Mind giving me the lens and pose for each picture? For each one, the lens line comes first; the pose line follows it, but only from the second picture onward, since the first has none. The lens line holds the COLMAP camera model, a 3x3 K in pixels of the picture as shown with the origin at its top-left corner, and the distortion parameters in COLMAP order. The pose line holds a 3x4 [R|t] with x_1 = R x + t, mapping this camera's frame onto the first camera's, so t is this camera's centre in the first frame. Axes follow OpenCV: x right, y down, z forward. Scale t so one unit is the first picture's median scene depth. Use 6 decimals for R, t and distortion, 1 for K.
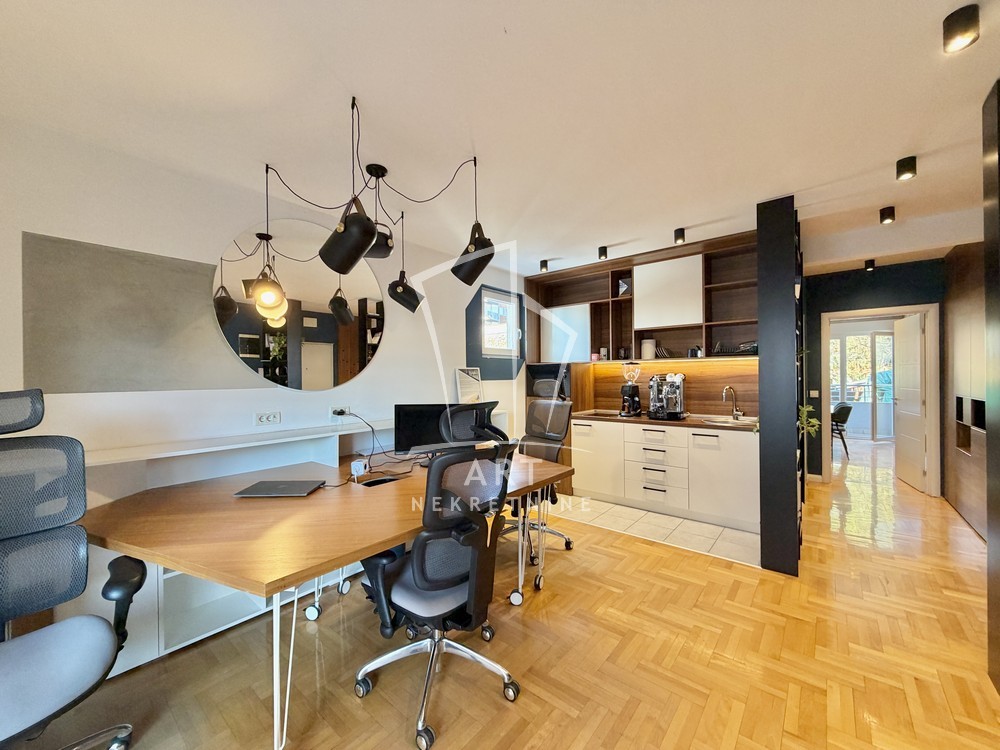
lens RADIAL K [[396.9, 0, 492.9], [0, 396.9, 379.1], [0, 0, 1]] dist [-0.002670, -0.000064]
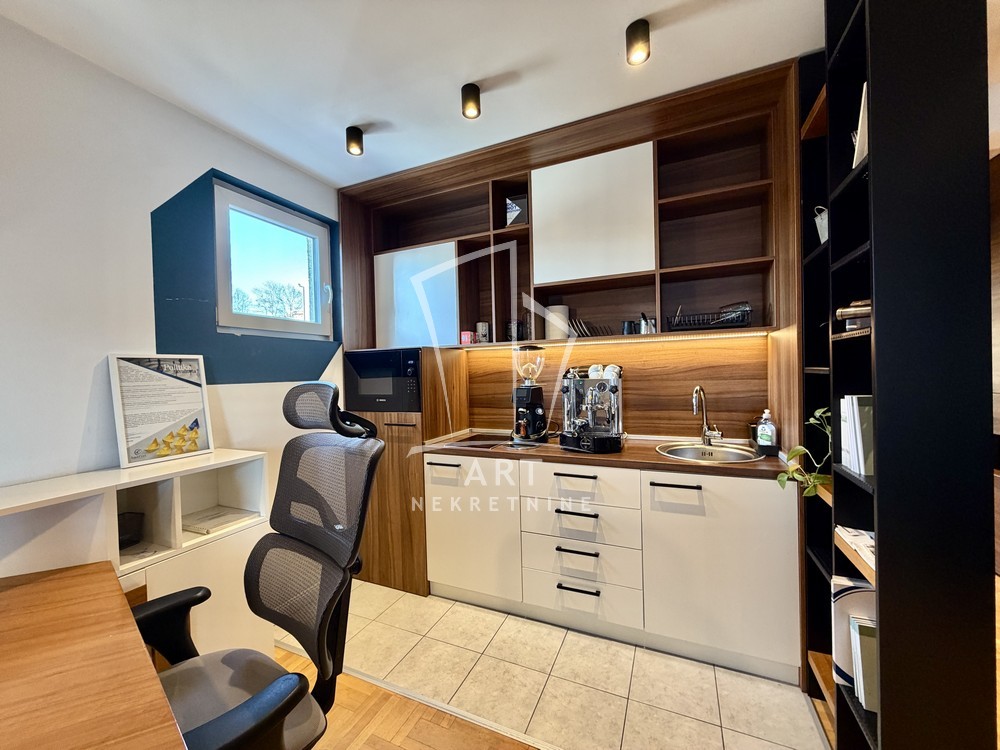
lens RADIAL K [[396.9, 0, 497.9], [0, 396.9, 376.6], [0, 0, 1]] dist [-0.002670, -0.000064]
pose [[0.959755, -0.016898, 0.280331, 0.154296], [0.016134, 0.999857, 0.005032, -0.002181], [-0.280376, -0.000306, 0.959890, 0.493391]]
